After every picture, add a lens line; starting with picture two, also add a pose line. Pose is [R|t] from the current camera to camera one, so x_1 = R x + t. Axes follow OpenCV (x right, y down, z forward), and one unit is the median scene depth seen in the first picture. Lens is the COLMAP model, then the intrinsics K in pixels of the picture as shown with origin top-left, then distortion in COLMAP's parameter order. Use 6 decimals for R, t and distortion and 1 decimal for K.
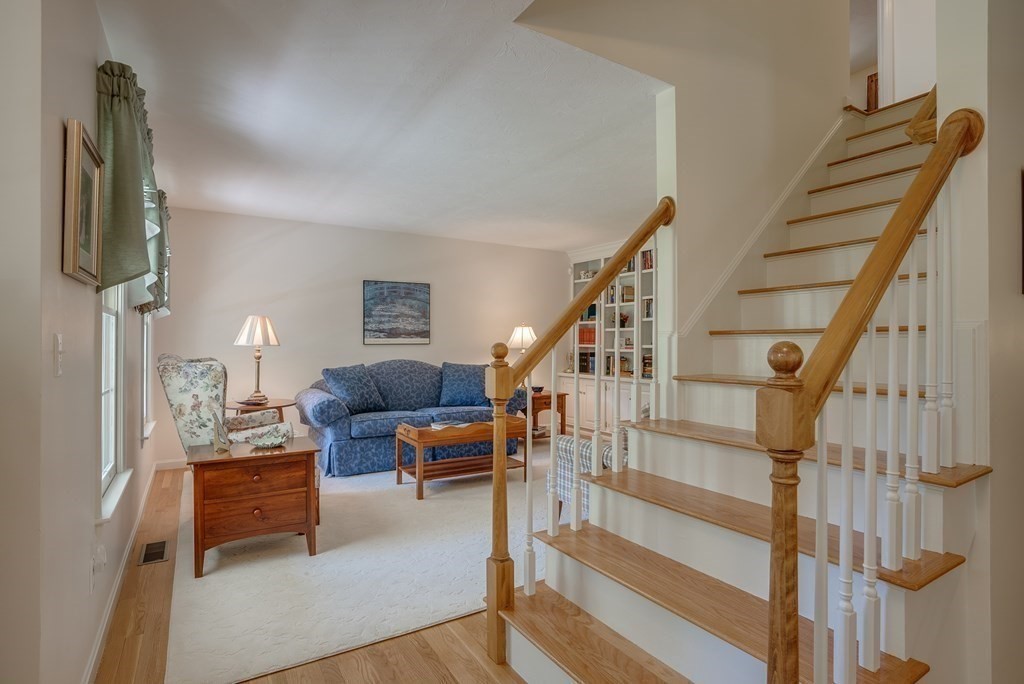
lens RADIAL K [[519.3, 0, 517.0], [0, 519.3, 340.6], [0, 0, 1]] dist [-0.003576, -0.000070]
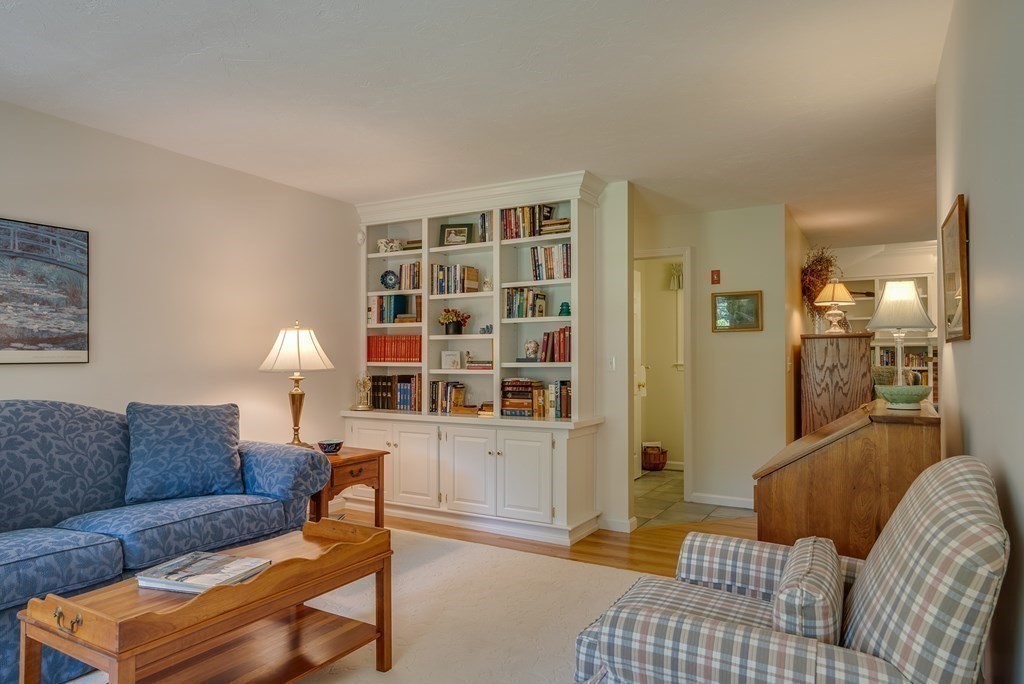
lens RADIAL K [[659.0, 0, 502.9], [0, 659.0, 353.0], [0, 0, 1]] dist [0.032395, 0.011490]
pose [[0.899949, 0.001564, 0.435993, -0.099480], [0.000149, 0.999992, -0.003894, 0.000084], [-0.435996, 0.003570, 0.899941, 0.320378]]
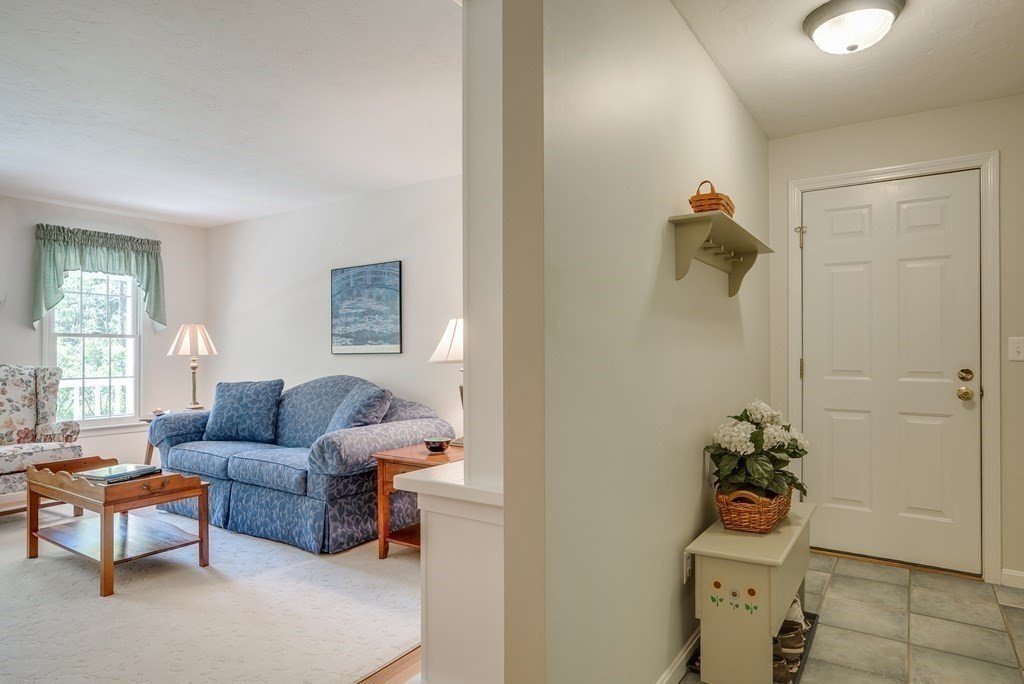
lens RADIAL K [[594.3, 0, 510.7], [0, 594.3, 347.7], [0, 0, 1]] dist [-0.000157, 0.000107]
pose [[0.405406, -0.007403, -0.914107, 0.583460], [0.008809, 0.999952, -0.004192, 0.004130], [0.914094, -0.006353, 0.405452, 0.850230]]
